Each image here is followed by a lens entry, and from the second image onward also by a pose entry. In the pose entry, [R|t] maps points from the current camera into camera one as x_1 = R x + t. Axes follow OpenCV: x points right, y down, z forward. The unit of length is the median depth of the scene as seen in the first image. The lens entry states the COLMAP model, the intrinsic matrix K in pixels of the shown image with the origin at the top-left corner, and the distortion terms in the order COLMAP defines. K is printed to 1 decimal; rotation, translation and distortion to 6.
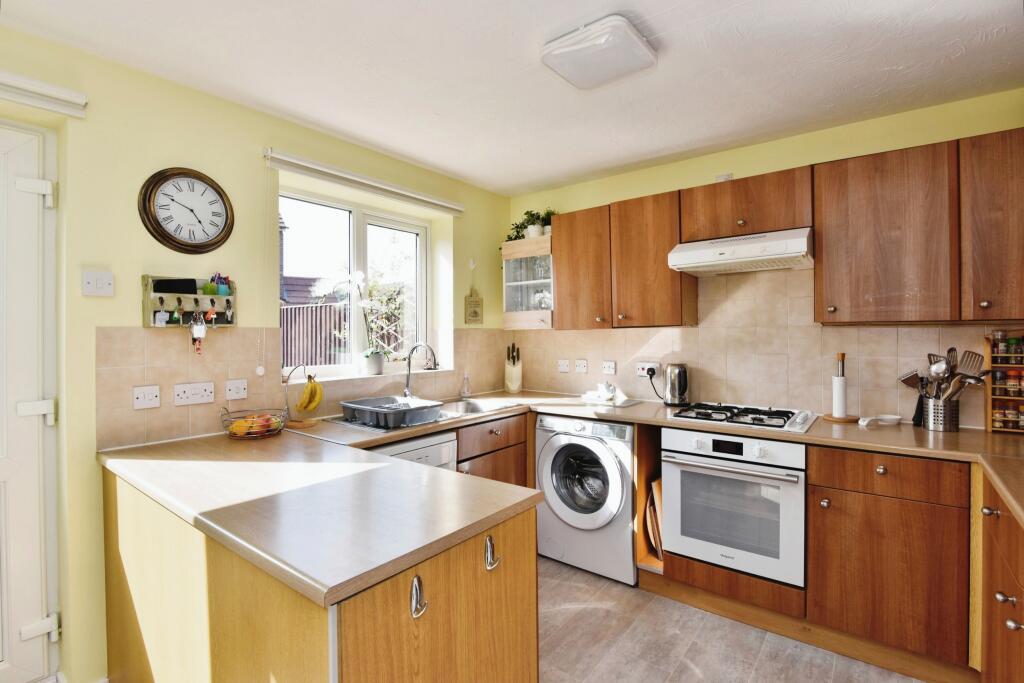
lens RADIAL K [[486.0, 0, 508.0], [0, 486.0, 334.8], [0, 0, 1]] dist [-0.013860, -0.000364]
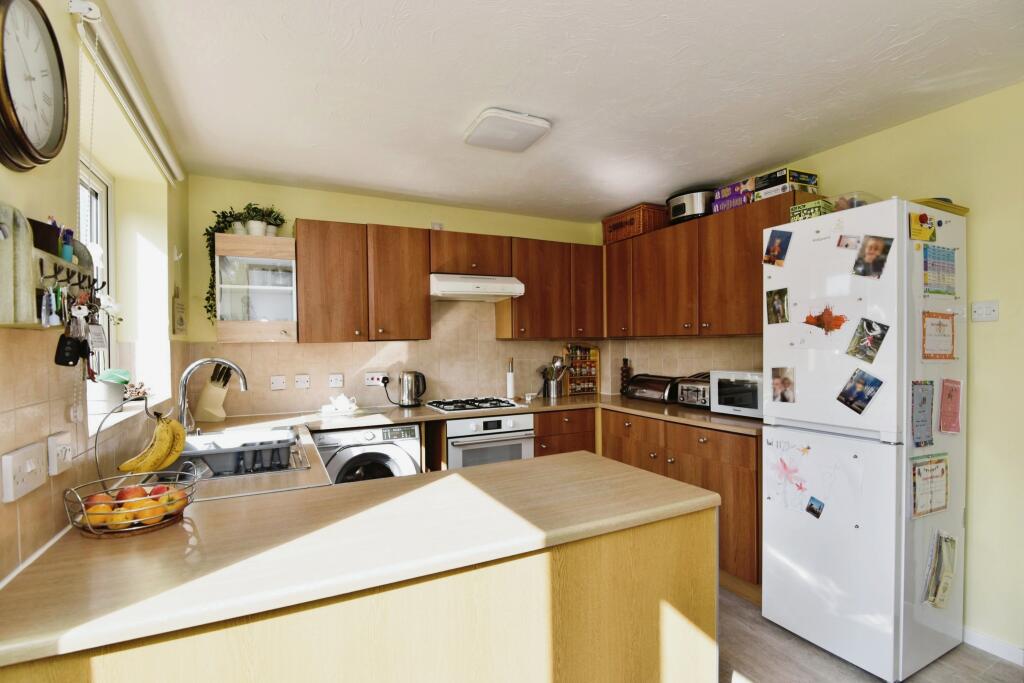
lens RADIAL K [[480.3, 0, 511.2], [0, 480.3, 354.6], [0, 0, 1]] dist [-0.000202, -0.000077]
pose [[0.426157, -0.017925, 0.904471, -0.868922], [0.013215, 0.999820, 0.013589, 0.007761], [-0.904553, 0.006161, 0.426318, 0.381107]]
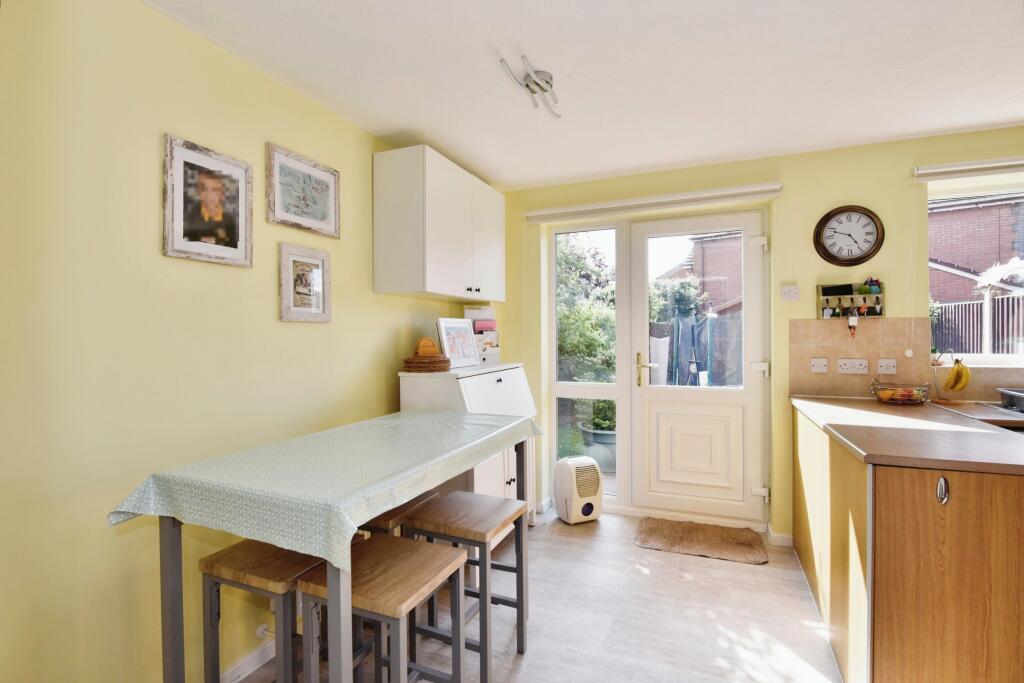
lens RADIAL K [[486.0, 0, 508.0], [0, 486.0, 334.8], [0, 0, 1]] dist [-0.013860, -0.000364]
pose [[0.280103, 0.007595, -0.959940, 0.370952], [0.002748, 0.999958, 0.008714, 0.014867], [0.959966, -0.005079, 0.280070, -0.309925]]
